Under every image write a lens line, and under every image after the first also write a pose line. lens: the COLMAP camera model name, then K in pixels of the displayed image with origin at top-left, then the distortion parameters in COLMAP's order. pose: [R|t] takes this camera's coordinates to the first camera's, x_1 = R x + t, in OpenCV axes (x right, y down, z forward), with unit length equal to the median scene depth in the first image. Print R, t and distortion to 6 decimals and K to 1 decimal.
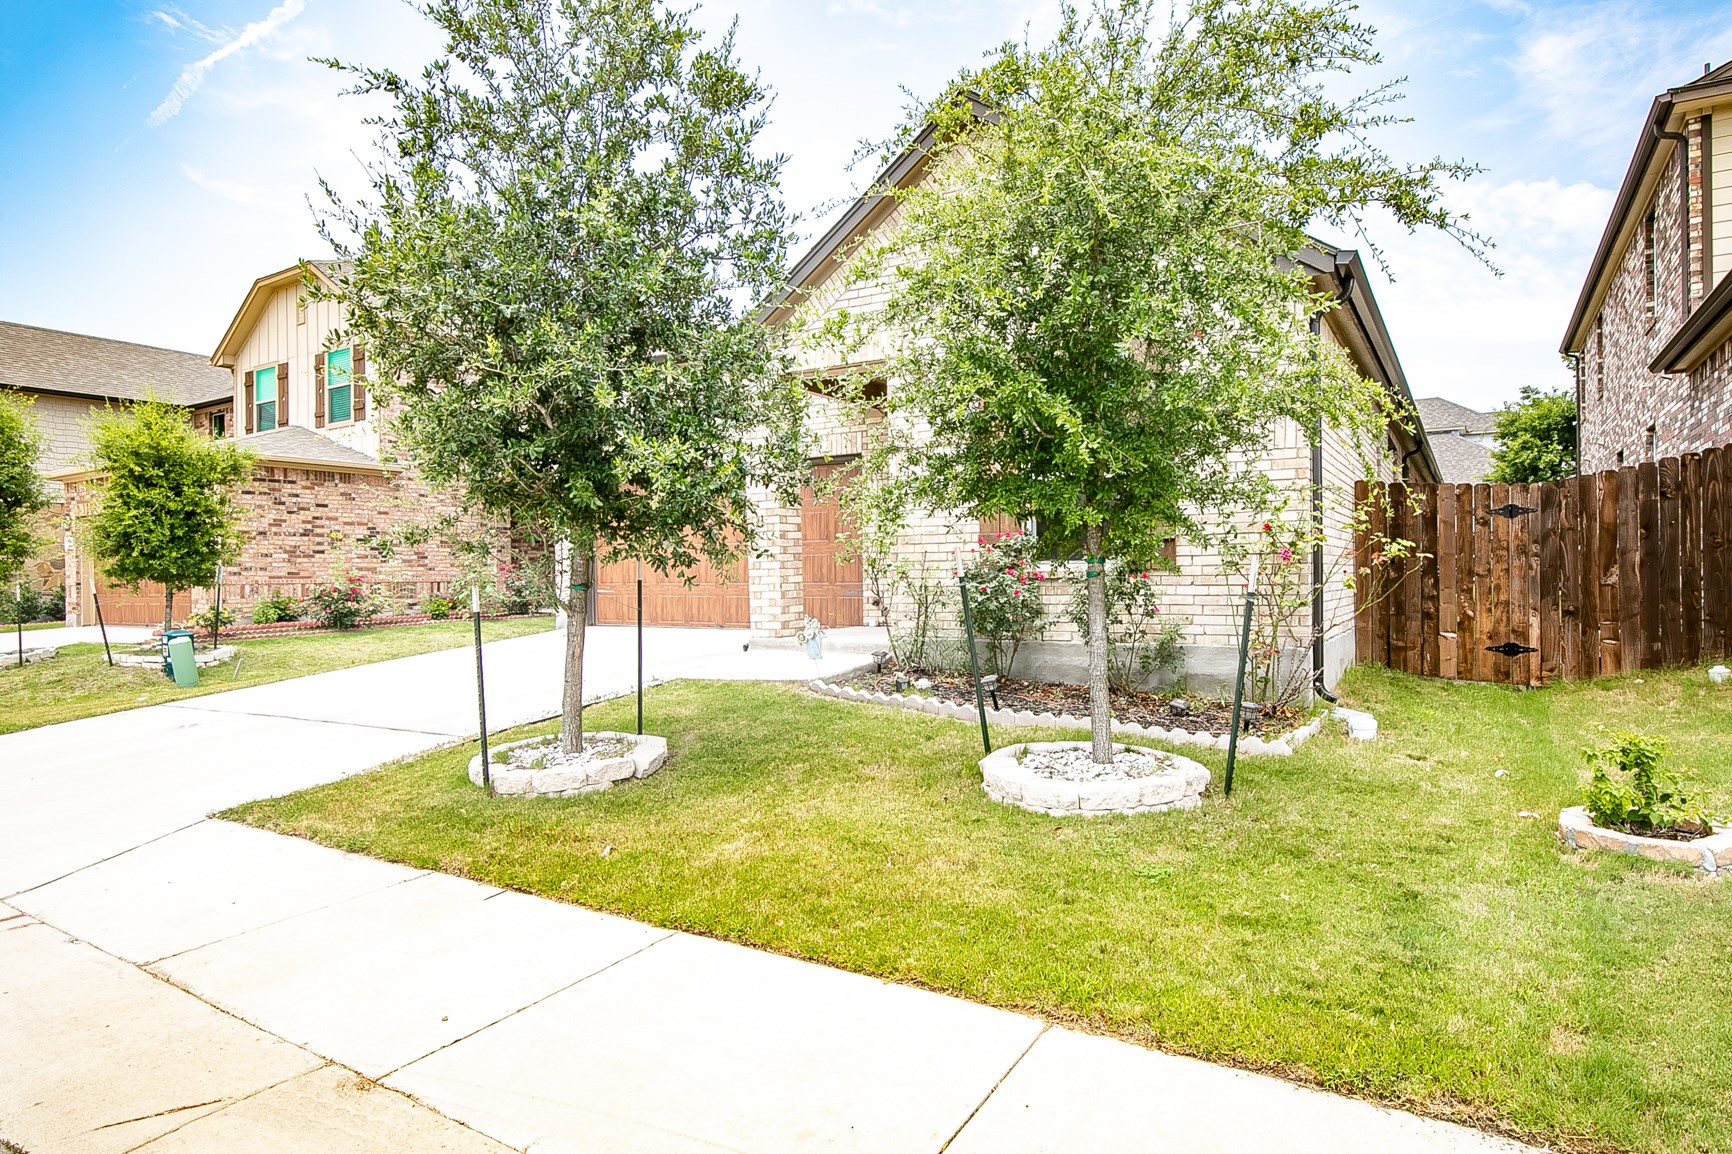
lens RADIAL K [[960.2, 0, 938.3], [0, 960.2, 574.3], [0, 0, 1]] dist [-0.004094, -0.000695]
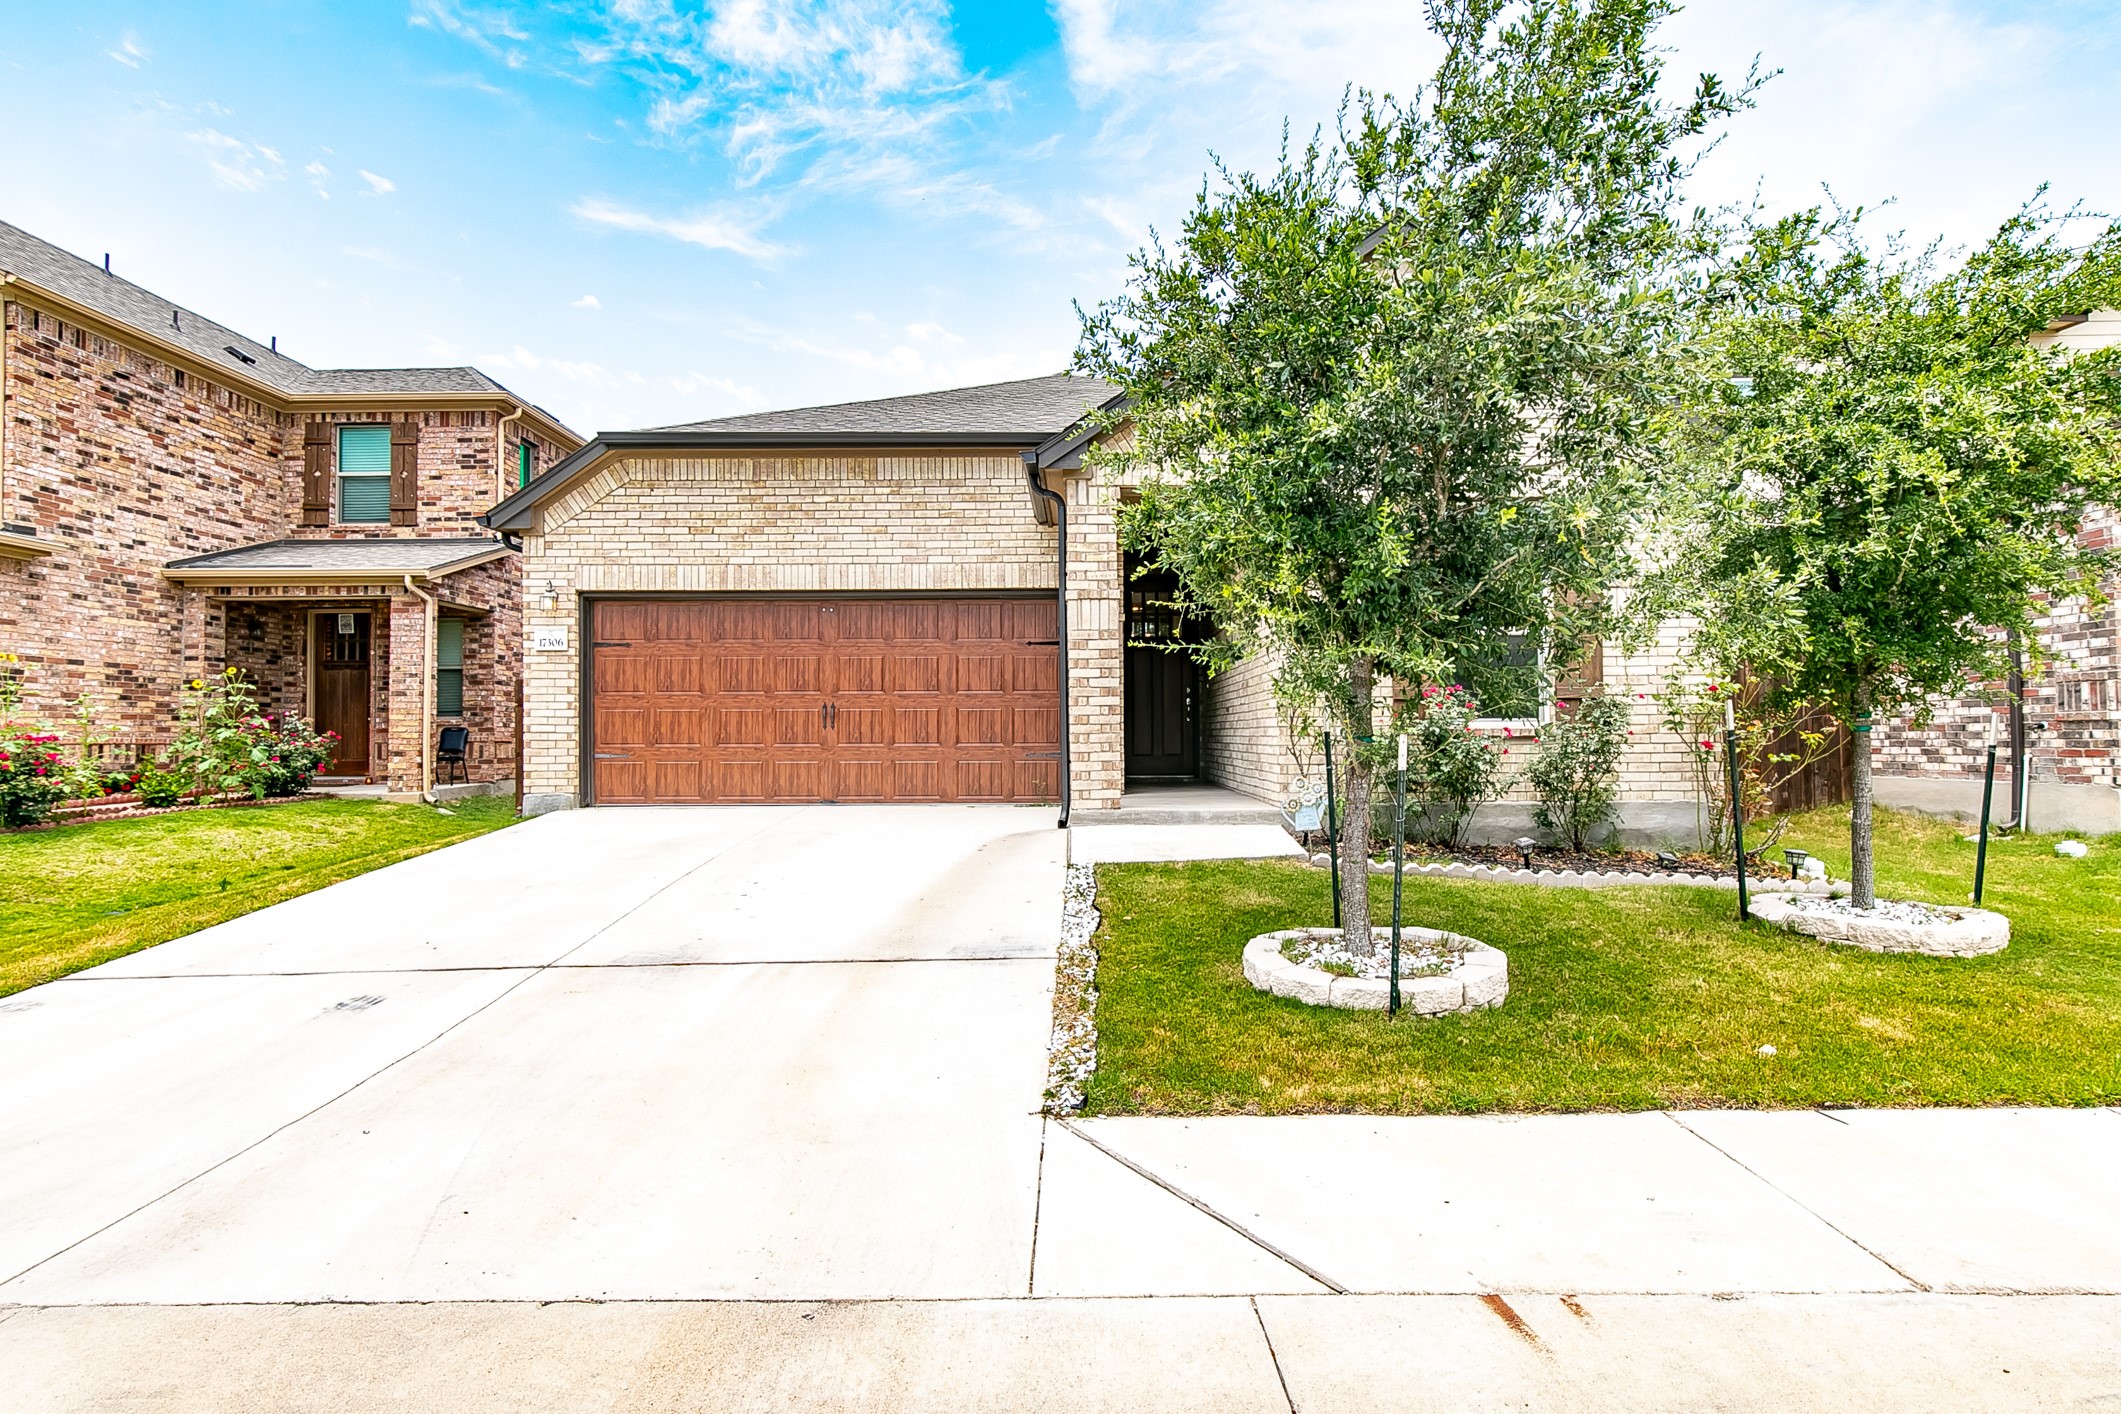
lens RADIAL K [[1065.0, 0, 1060.5], [0, 1065.0, 707.0], [0, 0, 1]] dist [0.003211, -0.000590]
pose [[0.856038, 0.020915, 0.516489, -0.683259], [-0.003511, 0.999393, -0.034651, 0.011024], [-0.516901, 0.027849, 0.855592, 0.258354]]
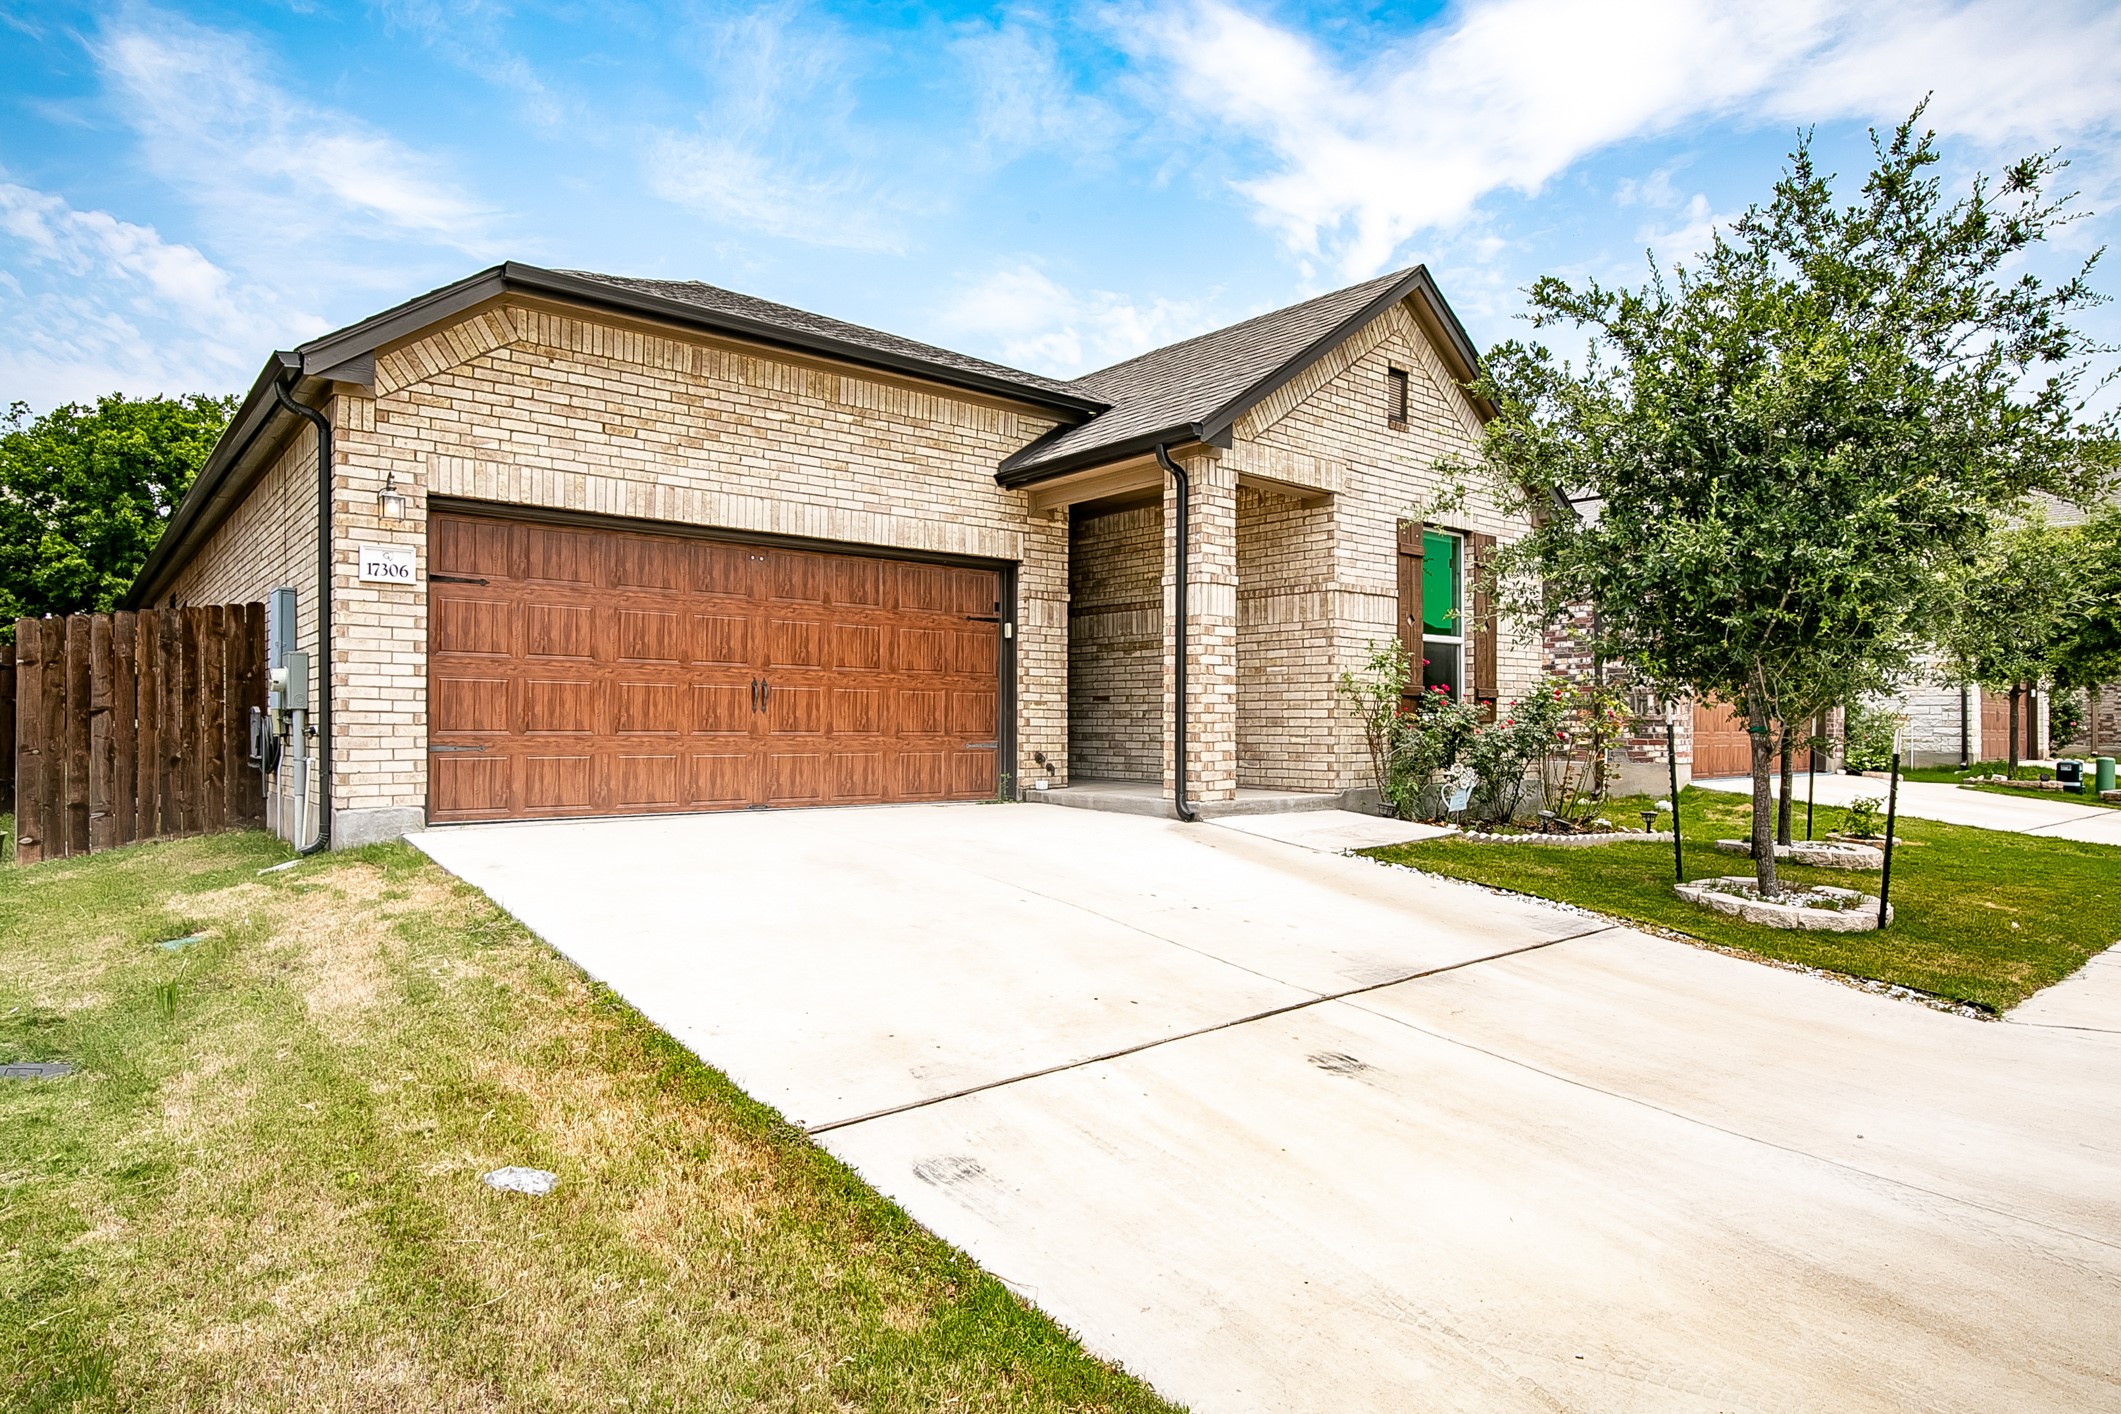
lens RADIAL K [[1172.9, 0, 1056.1], [0, 1172.9, 707.8], [0, 0, 1]] dist [-0.015187, -0.000013]
pose [[0.345680, 0.027404, 0.937952, -1.127557], [-0.005382, 0.999615, -0.027222, 0.016903], [-0.938337, 0.004362, 0.345694, 0.792732]]
